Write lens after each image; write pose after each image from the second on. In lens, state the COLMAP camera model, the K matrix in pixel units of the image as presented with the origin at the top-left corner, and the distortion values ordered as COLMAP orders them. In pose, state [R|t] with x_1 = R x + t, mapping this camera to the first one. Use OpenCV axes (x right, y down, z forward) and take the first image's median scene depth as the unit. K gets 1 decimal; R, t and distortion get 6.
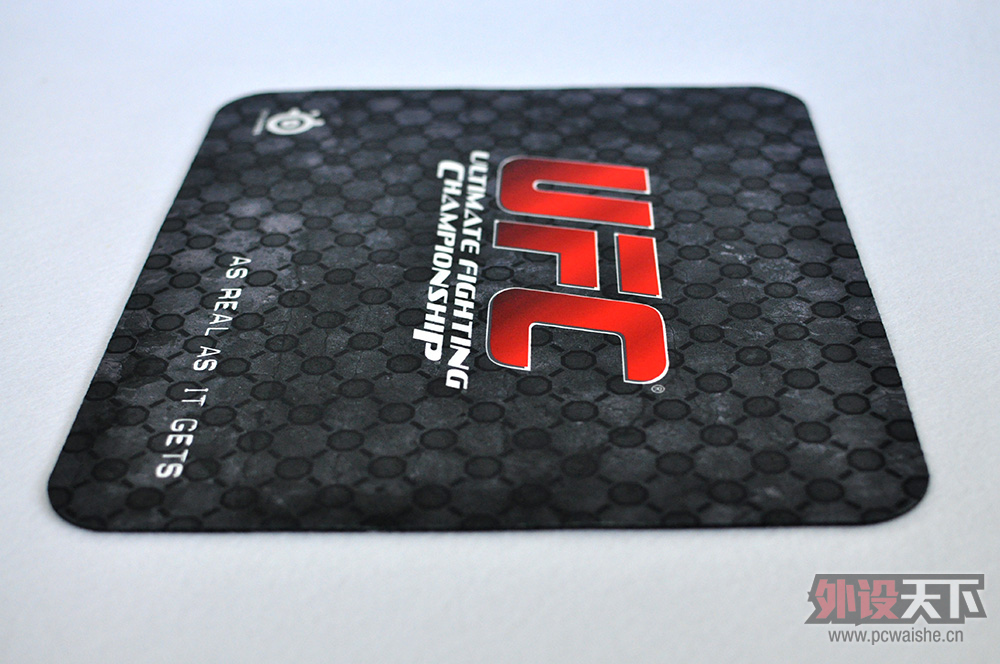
lens RADIAL K [[1539.6, 0, 500.0], [0, 1539.6, 332.0], [0, 0, 1]] dist [-0.190642, 0.010022]
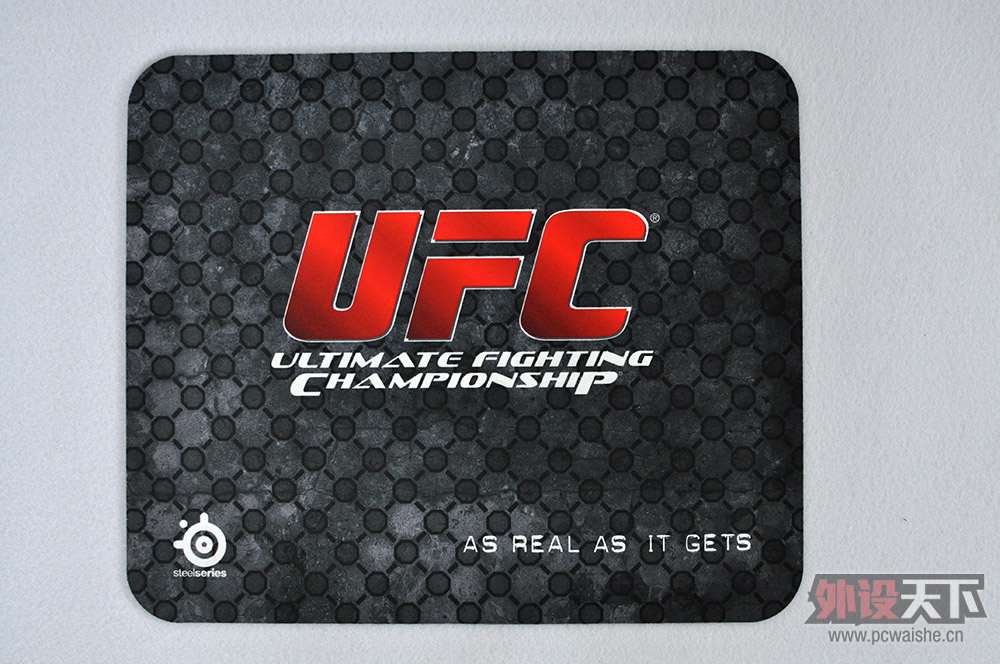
lens RADIAL K [[1539.6, 0, 500.0], [0, 1539.6, 332.0], [0, 0, 1]] dist [-0.190642, 0.010022]
pose [[-0.039137, -0.997568, 0.057681, -0.074022], [0.536688, 0.027707, 0.843326, -1.137019], [-0.842872, 0.063962, 0.534298, 0.322833]]
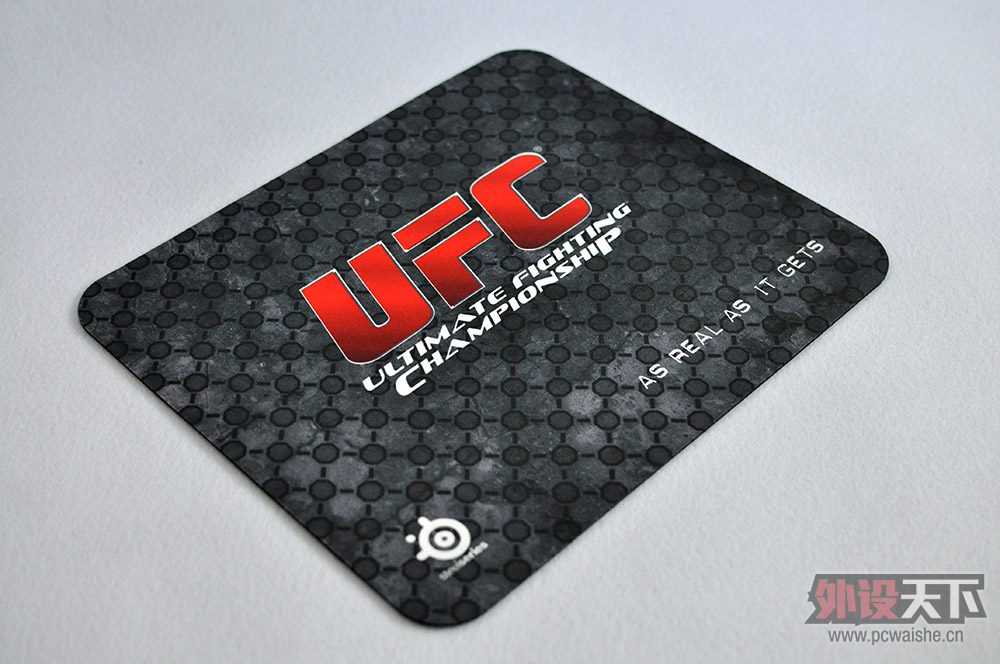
lens RADIAL K [[1533.2, 0, 501.3], [0, 1533.2, 317.7], [0, 0, 1]] dist [-0.171579, 0.024135]
pose [[-0.730363, -0.451673, 0.512406, -0.711616], [0.382742, 0.350719, 0.854695, -1.184730], [-0.565754, 0.820358, -0.083278, 1.180606]]
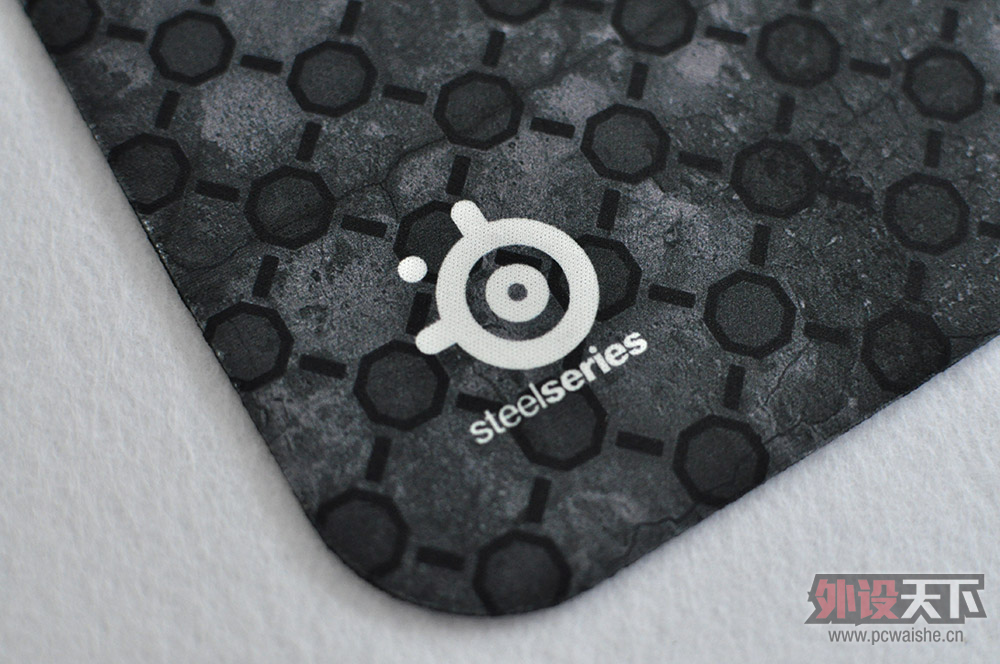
lens RADIAL K [[1539.6, 0, 500.0], [0, 1539.6, 332.0], [0, 0, 1]] dist [-0.190642, 0.010022]
pose [[-0.549212, -0.764431, 0.337656, -0.296633], [0.454294, 0.066023, 0.888402, -0.488050], [-0.701415, 0.641316, 0.311016, 1.142112]]
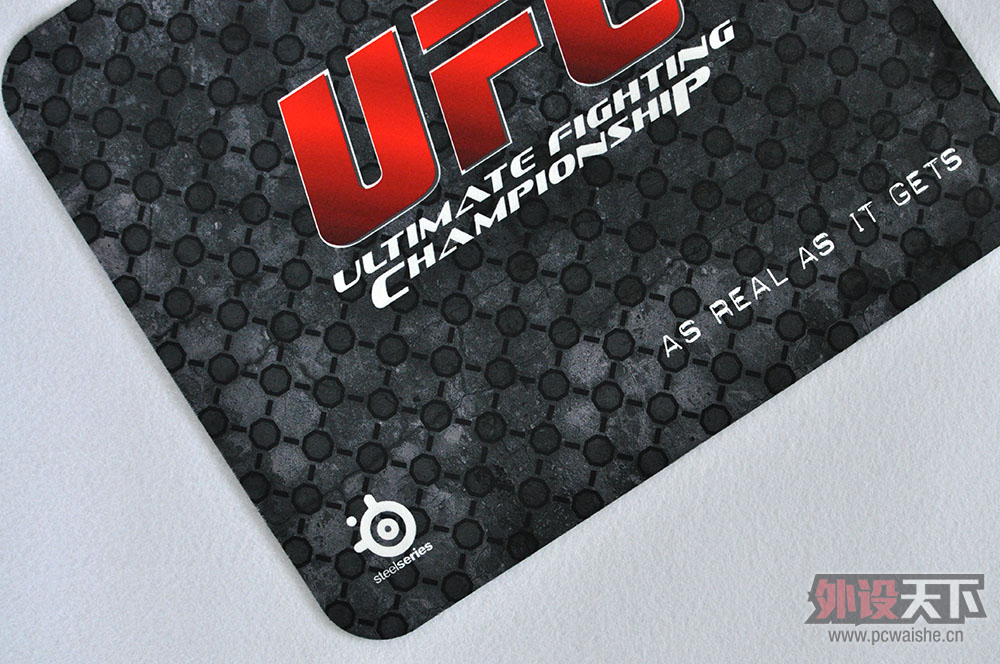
lens RADIAL K [[1539.6, 0, 500.0], [0, 1539.6, 332.0], [0, 0, 1]] dist [-0.190642, 0.010022]
pose [[-0.573676, -0.818492, 0.031085, -0.137078], [0.449876, -0.283148, 0.847017, -0.976842], [-0.684475, 0.499898, 0.530655, 0.574185]]
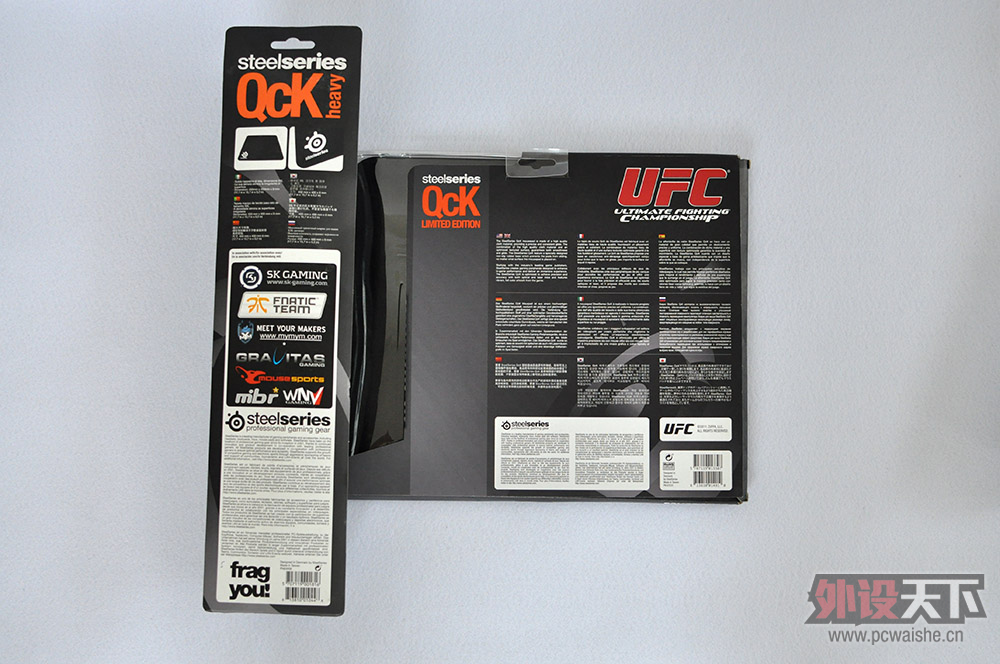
lens RADIAL K [[1539.6, 0, 500.0], [0, 1539.6, 332.0], [0, 0, 1]] dist [-0.190642, 0.010022]
pose [[-0.023761, -0.982695, 0.183700, -1.145822], [0.566190, 0.138214, 0.812605, -3.822458], [-0.823932, 0.123317, 0.553108, -0.916936]]
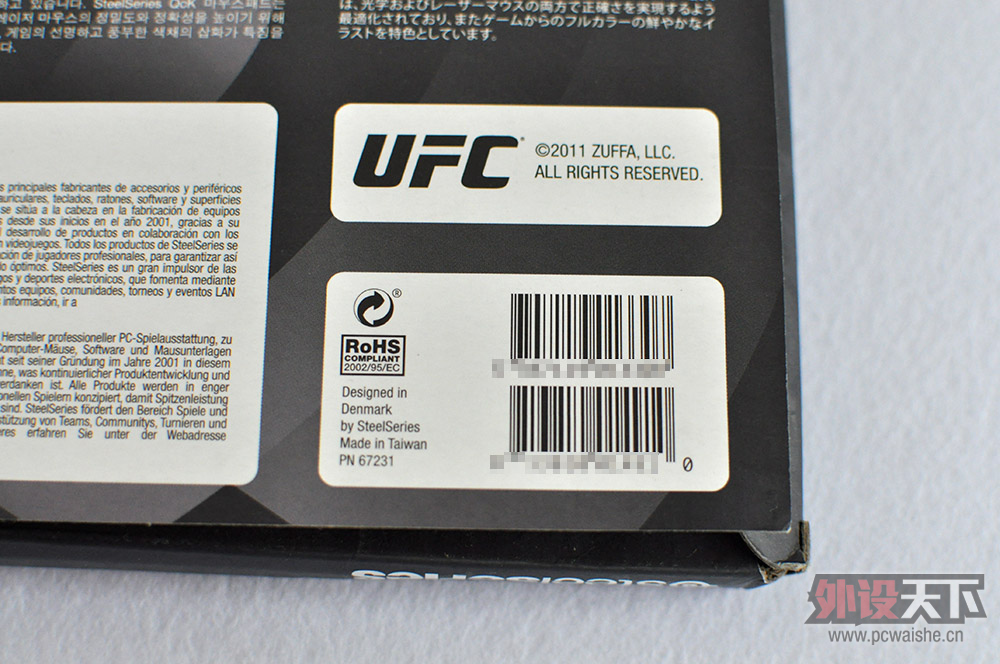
lens RADIAL K [[1539.6, 0, 500.0], [0, 1539.6, 332.0], [0, 0, 1]] dist [-0.190642, 0.010022]
pose [[-0.022566, -0.944762, 0.326980, -0.979646], [0.529252, 0.266185, 0.805629, -0.618068], [-0.848165, 0.191234, 0.494010, 0.671692]]
